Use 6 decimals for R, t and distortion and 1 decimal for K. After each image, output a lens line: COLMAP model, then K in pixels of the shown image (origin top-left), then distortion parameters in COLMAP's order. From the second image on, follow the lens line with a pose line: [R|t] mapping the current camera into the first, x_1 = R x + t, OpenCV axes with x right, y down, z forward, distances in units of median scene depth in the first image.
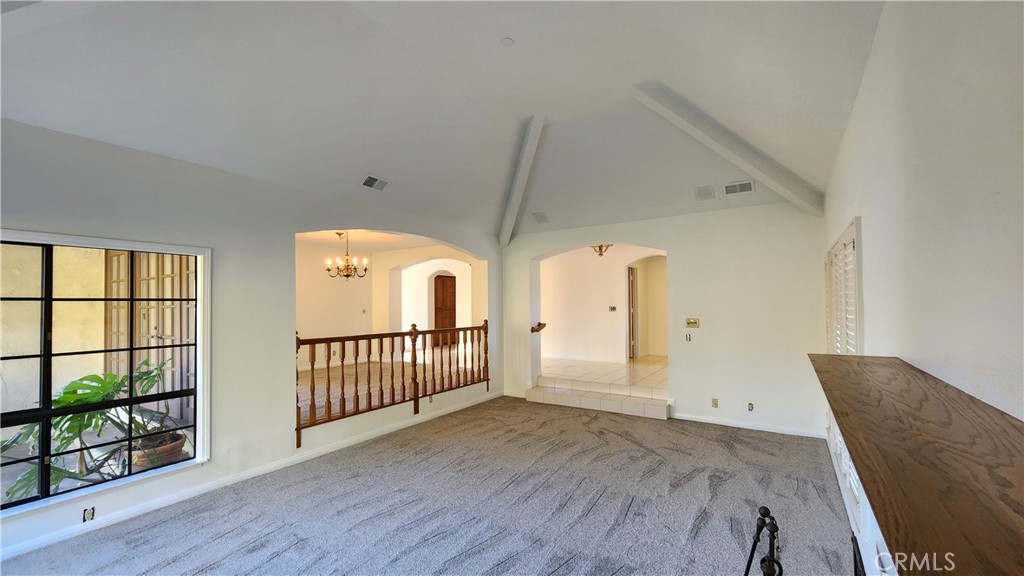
lens RADIAL K [[417.7, 0, 511.3], [0, 417.7, 298.0], [0, 0, 1]] dist [0.001729, 0.001334]
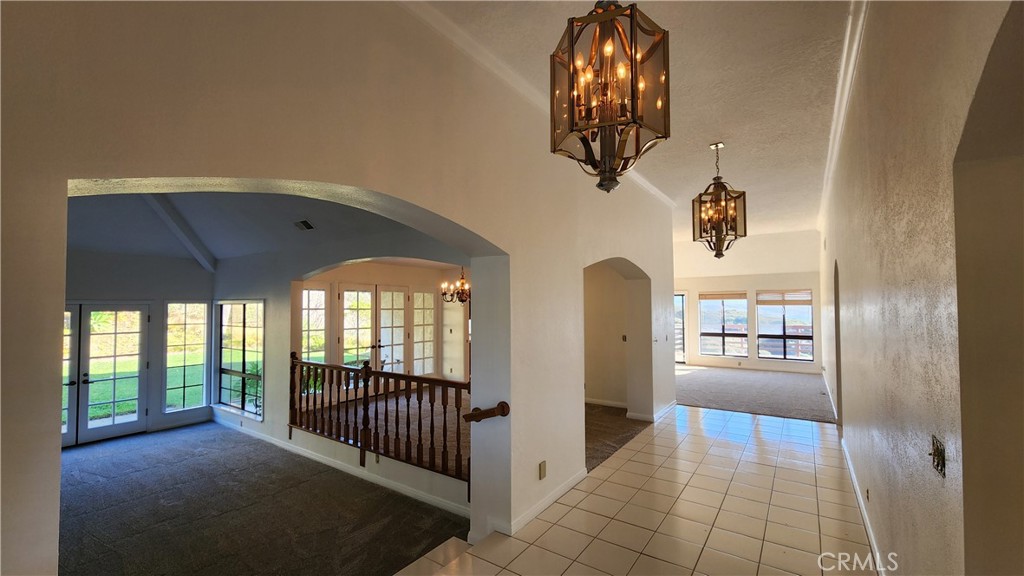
lens RADIAL K [[417.7, 0, 498.8], [0, 417.7, 292.8], [0, 0, 1]] dist [0.001729, 0.001334]
pose [[-0.048842, -0.033347, -0.998250, 0.628266], [0.016730, 0.999275, -0.034199, -0.043024], [0.998666, -0.018372, -0.048249, 1.338819]]
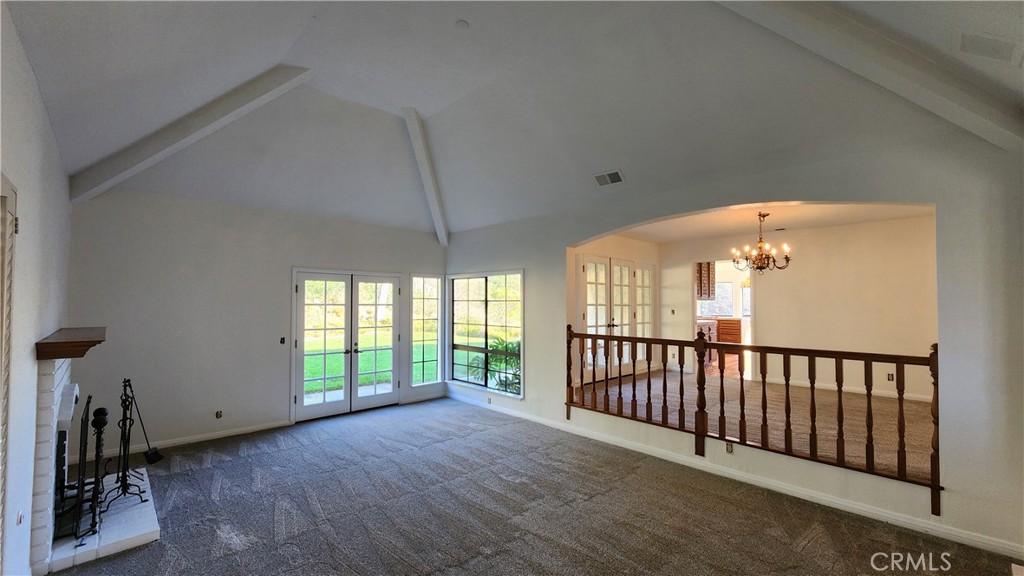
lens RADIAL K [[417.7, 0, 505.2], [0, 417.7, 293.6], [0, 0, 1]] dist [0.001729, 0.001334]
pose [[-0.232598, -0.019225, -0.972383, 0.569779], [0.009061, 0.999718, -0.021933, 0.008670], [0.972531, -0.013913, -0.232358, 0.851916]]
